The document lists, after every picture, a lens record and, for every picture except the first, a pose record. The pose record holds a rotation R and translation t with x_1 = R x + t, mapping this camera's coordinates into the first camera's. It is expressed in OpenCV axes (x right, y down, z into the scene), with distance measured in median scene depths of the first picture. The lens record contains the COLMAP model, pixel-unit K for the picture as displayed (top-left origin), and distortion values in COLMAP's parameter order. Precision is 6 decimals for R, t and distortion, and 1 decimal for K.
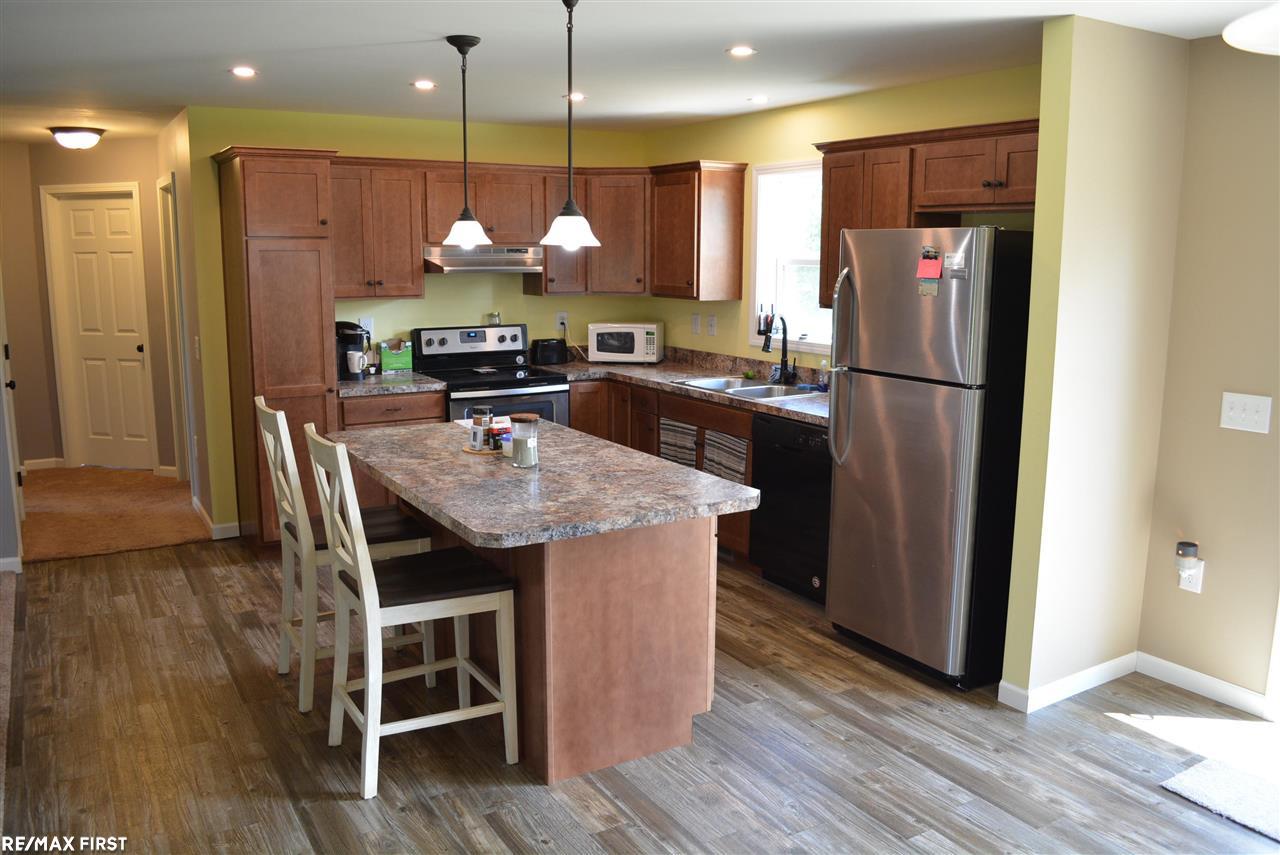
lens RADIAL K [[1015.9, 0, 628.3], [0, 1015.9, 425.0], [0, 0, 1]] dist [-0.077258, 0.014393]
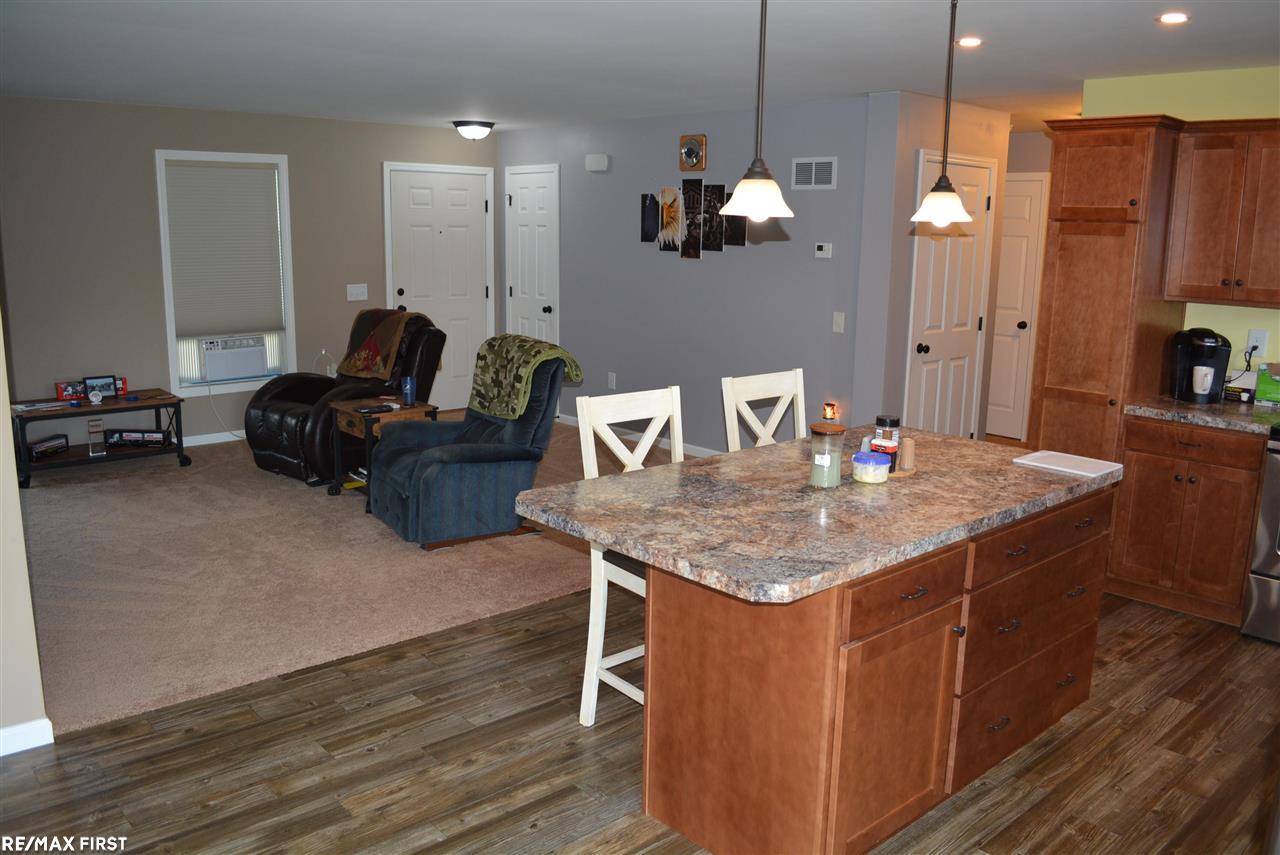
lens RADIAL K [[1015.9, 0, 642.2], [0, 1015.9, 424.3], [0, 0, 1]] dist [-0.077258, 0.014393]
pose [[0.205375, 0.190014, -0.960060, 0.510281], [-0.186951, 0.970524, 0.152092, -0.084462], [0.960661, 0.148249, 0.234845, 0.516773]]
